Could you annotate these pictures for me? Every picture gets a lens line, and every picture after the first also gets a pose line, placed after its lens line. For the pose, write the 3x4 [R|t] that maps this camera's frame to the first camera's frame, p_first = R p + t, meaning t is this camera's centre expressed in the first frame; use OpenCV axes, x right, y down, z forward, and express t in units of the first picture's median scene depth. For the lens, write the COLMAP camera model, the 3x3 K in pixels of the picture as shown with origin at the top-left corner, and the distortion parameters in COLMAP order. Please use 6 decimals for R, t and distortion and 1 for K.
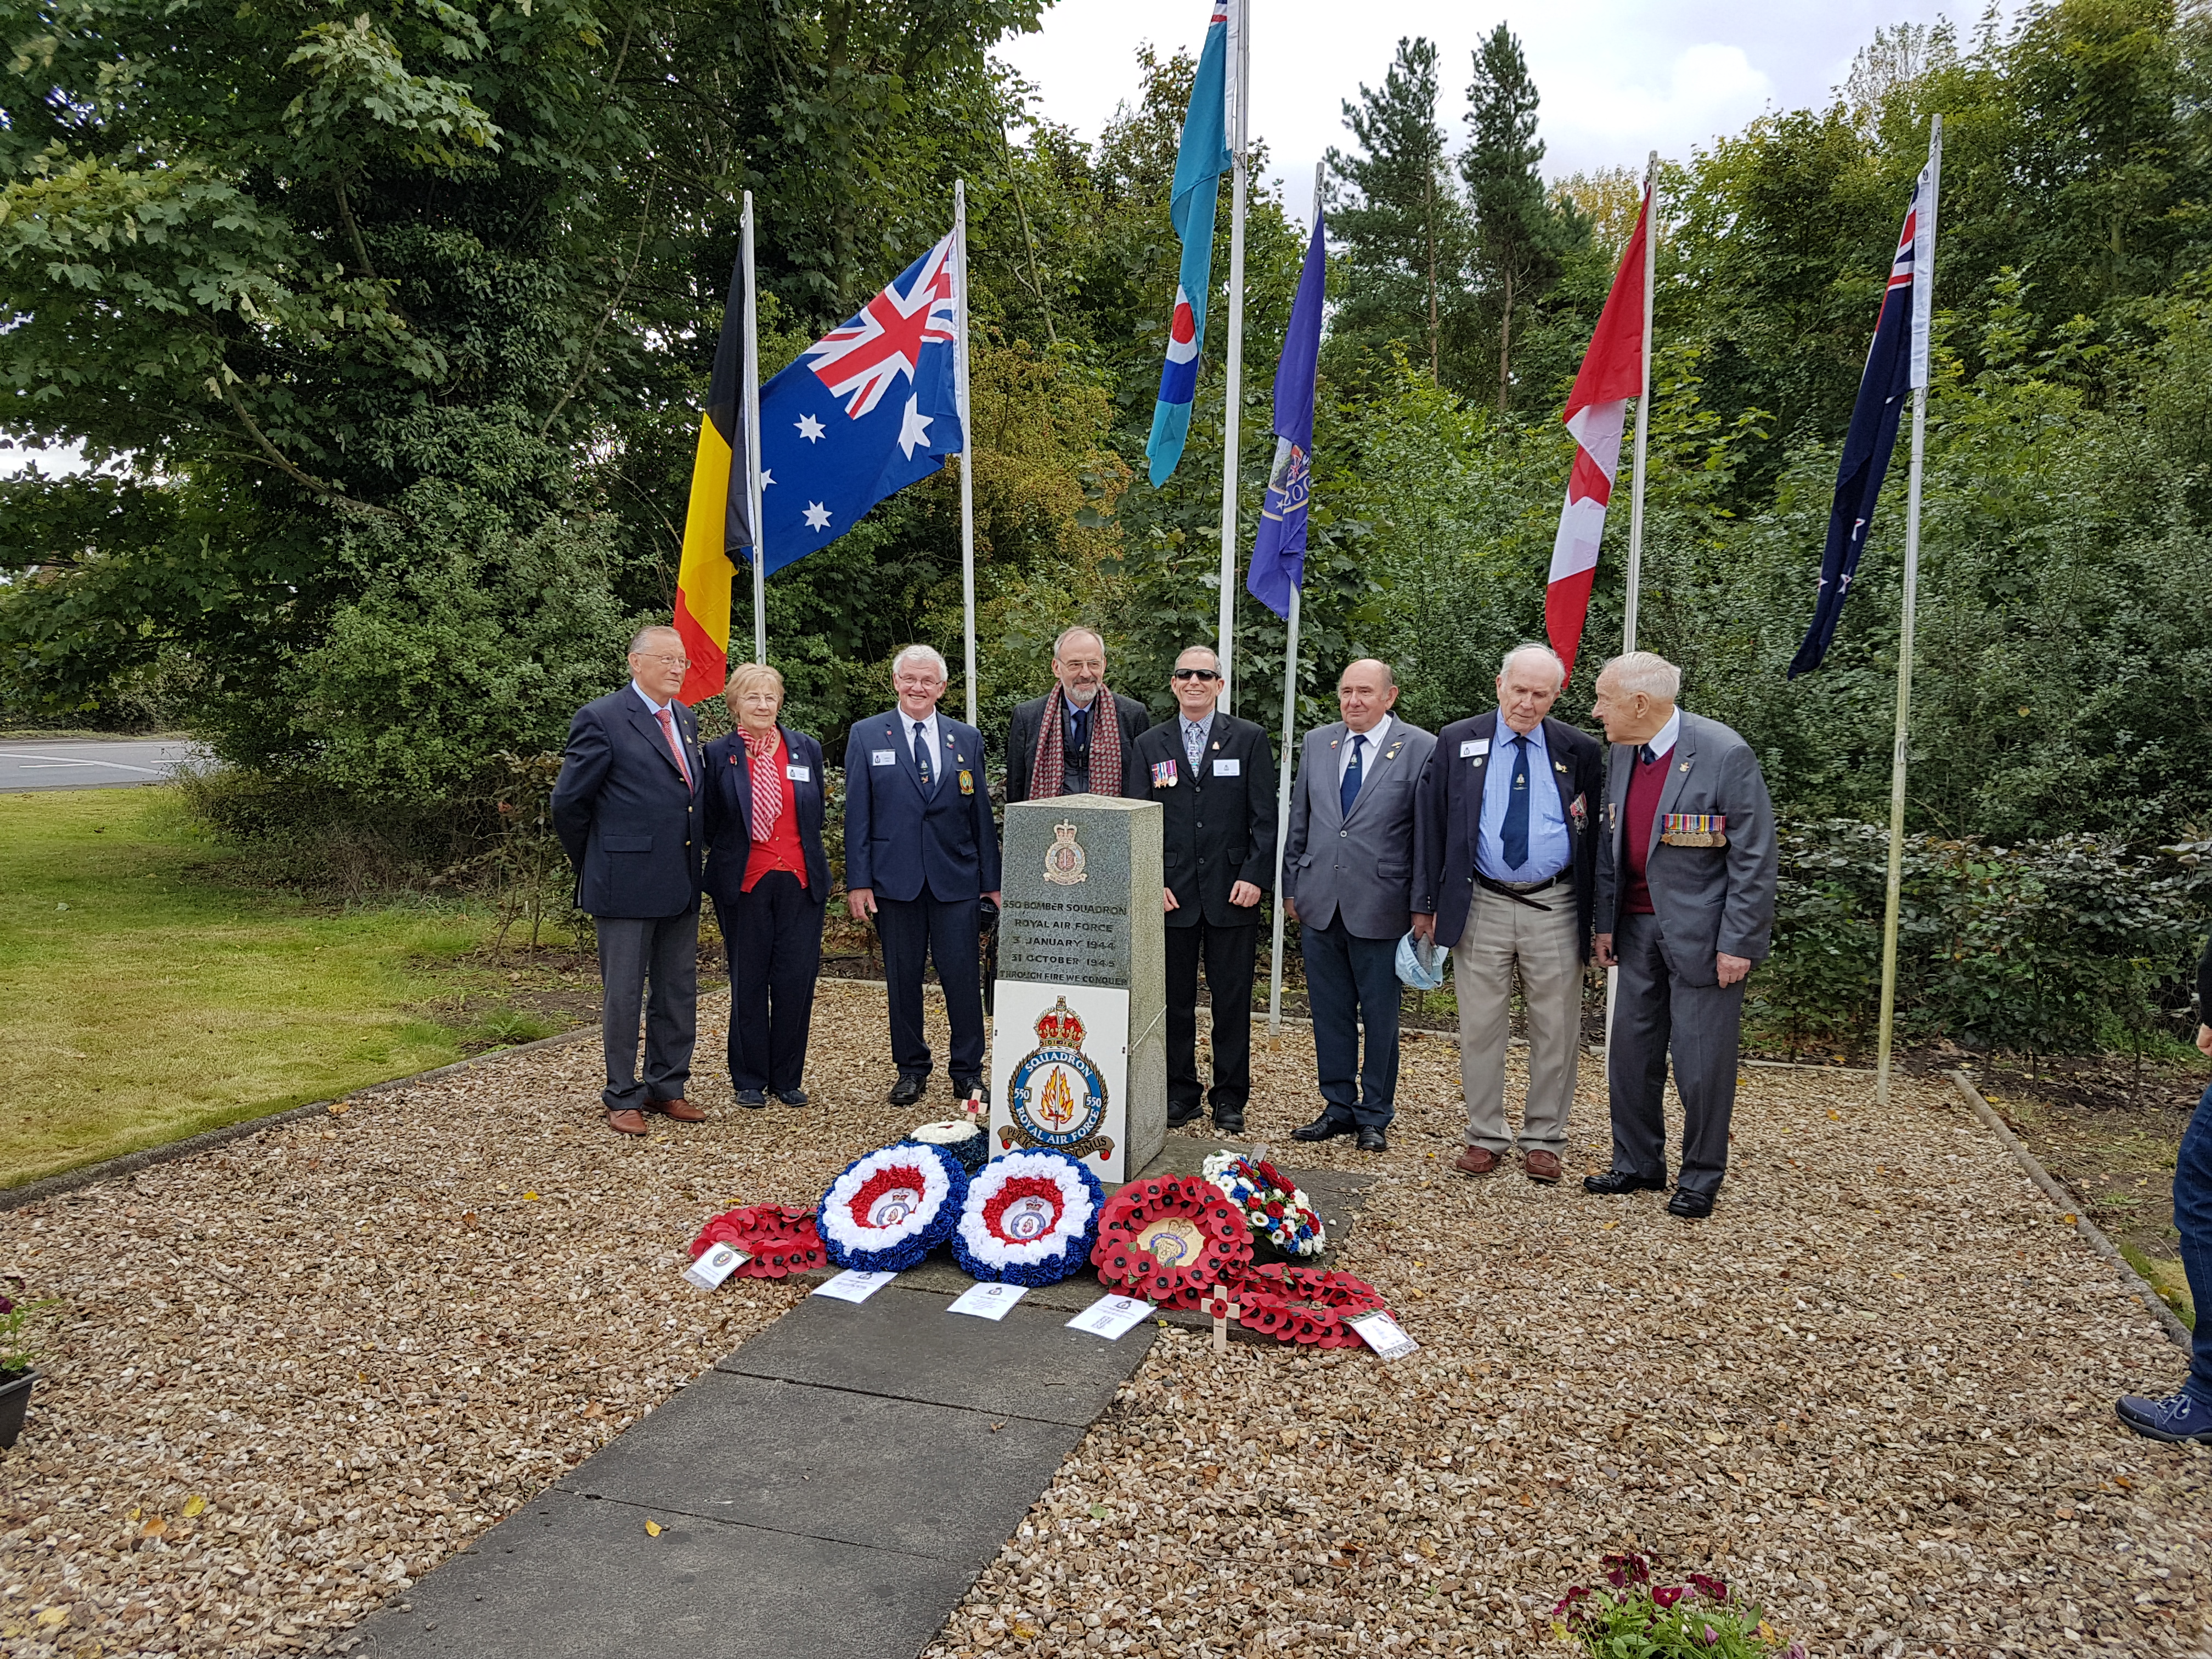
lens RADIAL K [[1582.3, 0, 1106.0], [0, 1582.3, 829.5], [0, 0, 1]] dist [-0.004662, 0.002067]
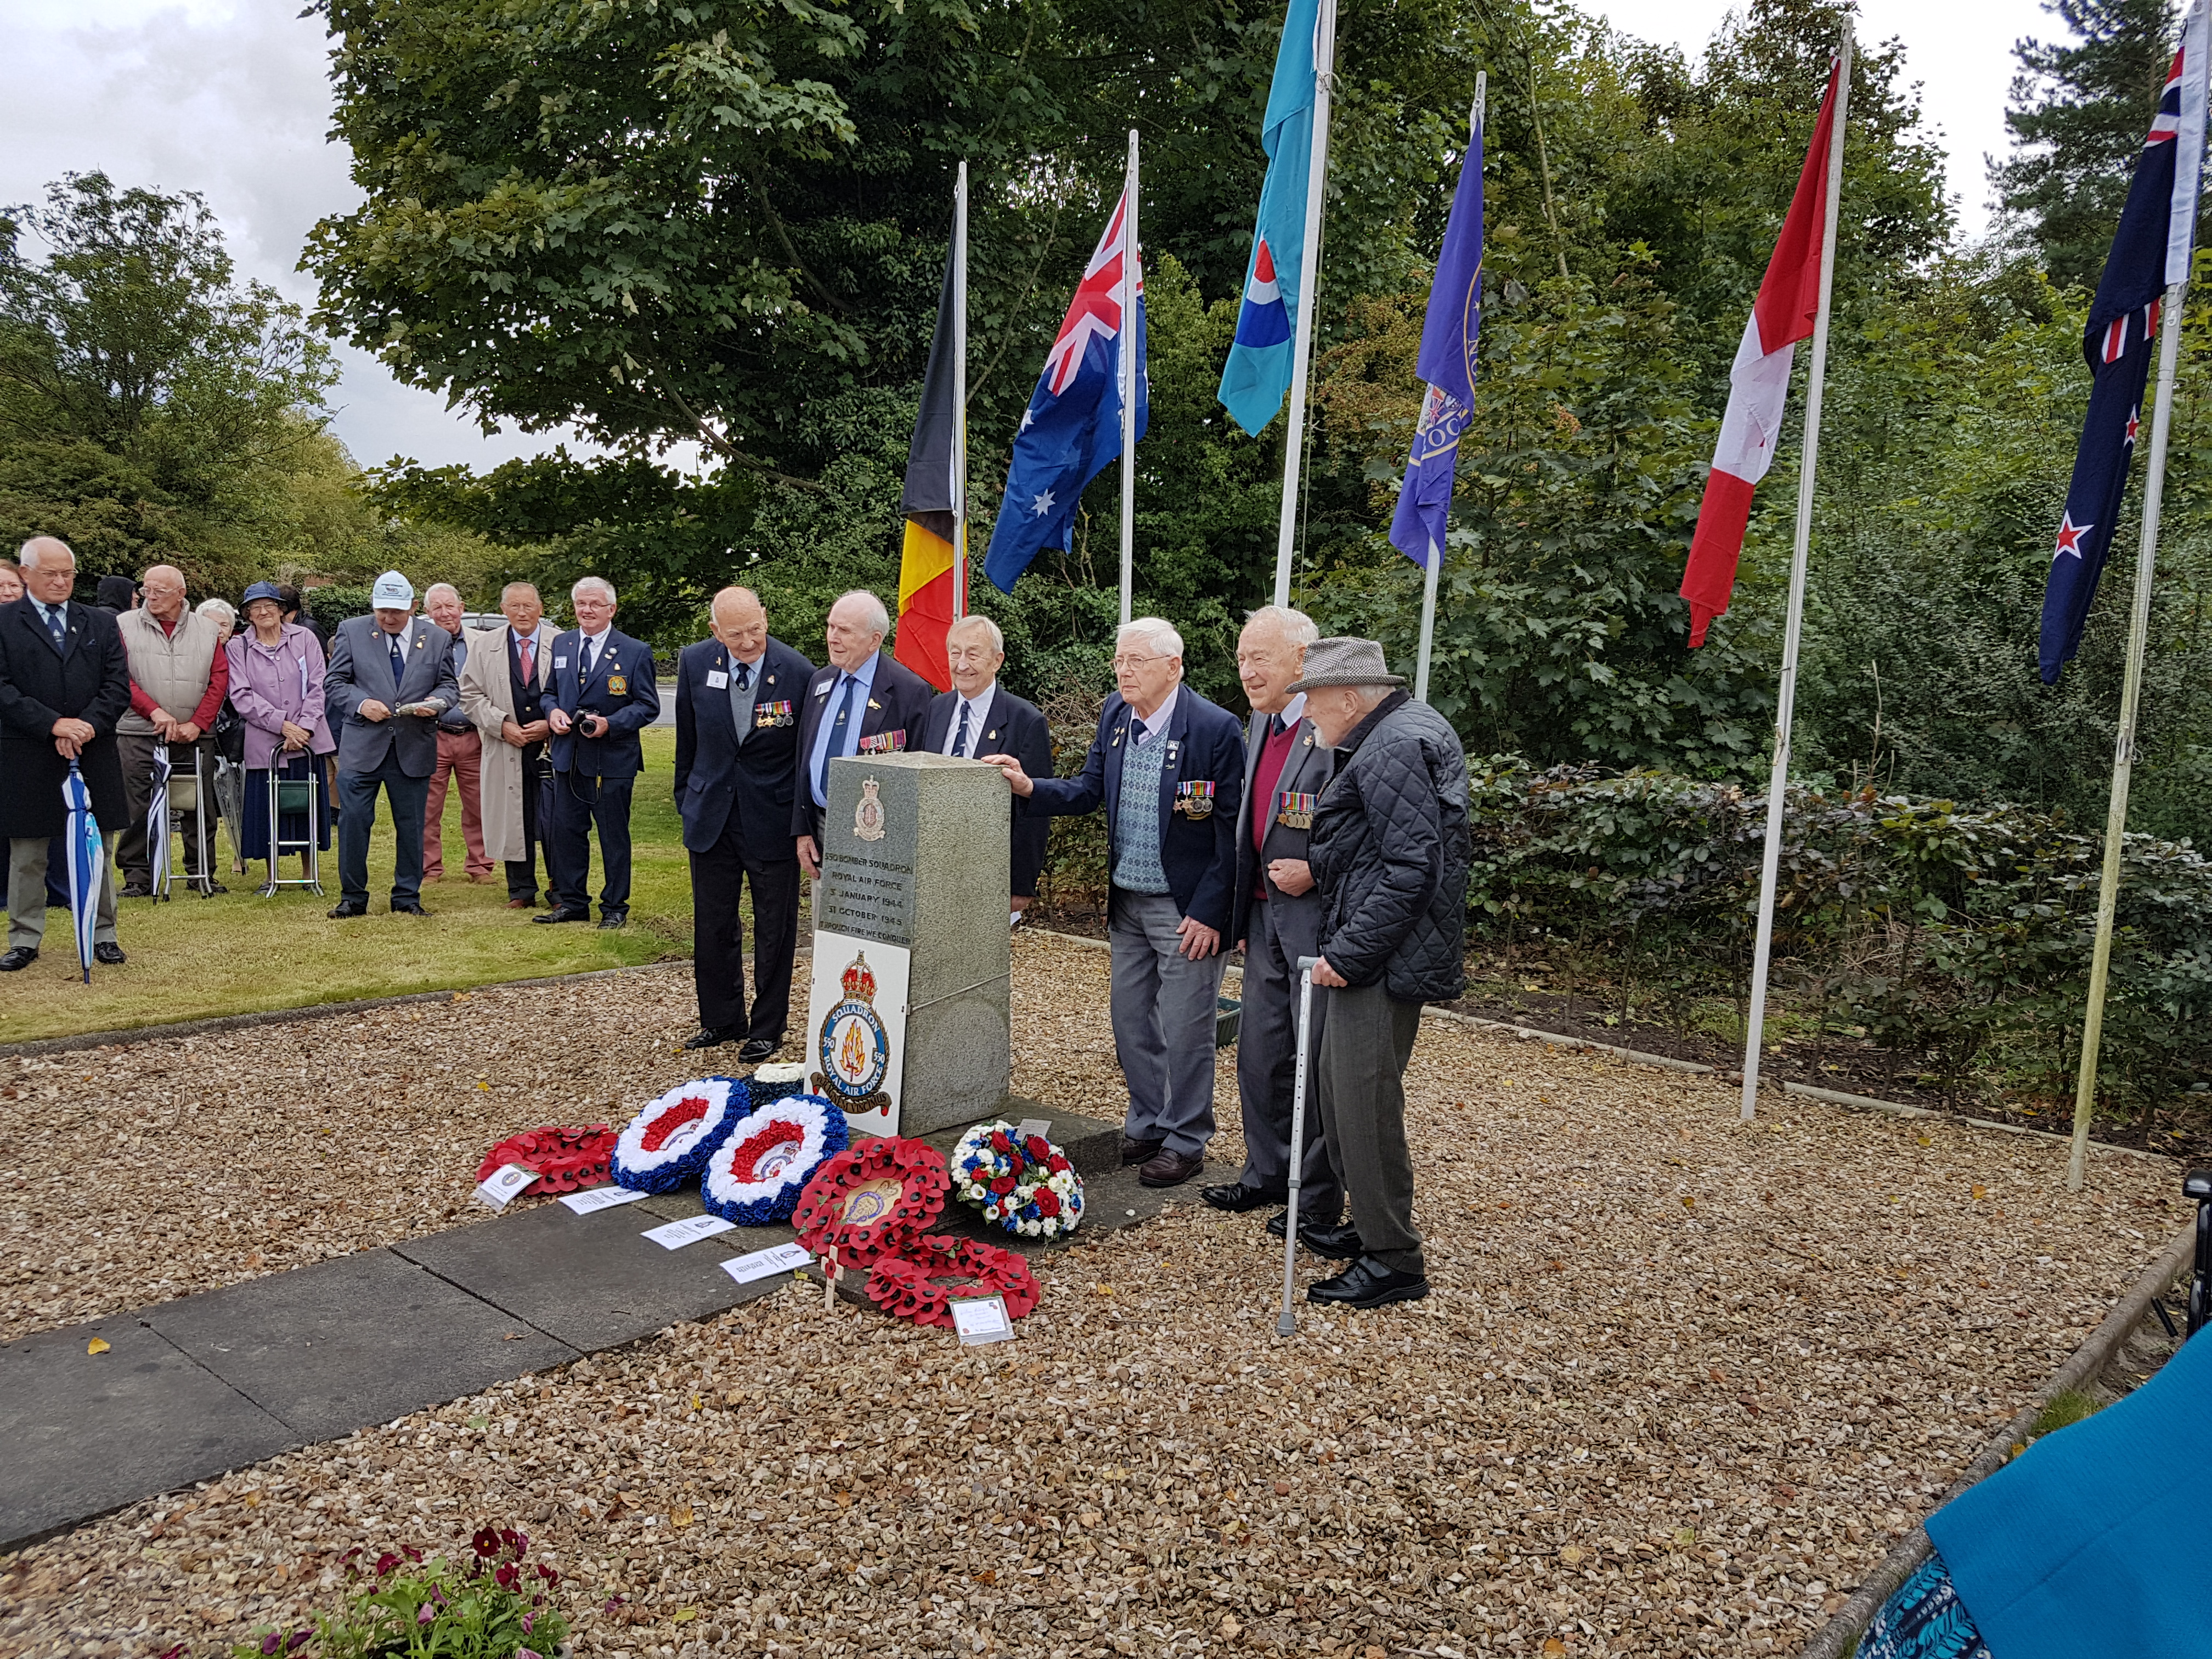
lens RADIAL K [[1613.9, 0, 1186.4], [0, 1613.9, 842.2], [0, 0, 1]] dist [0.067190, -0.080372]
pose [[0.930030, 0.062650, -0.362104, 0.534202], [-0.055511, 0.998004, 0.030097, -0.006428], [0.363267, -0.007890, 0.931652, 0.111298]]
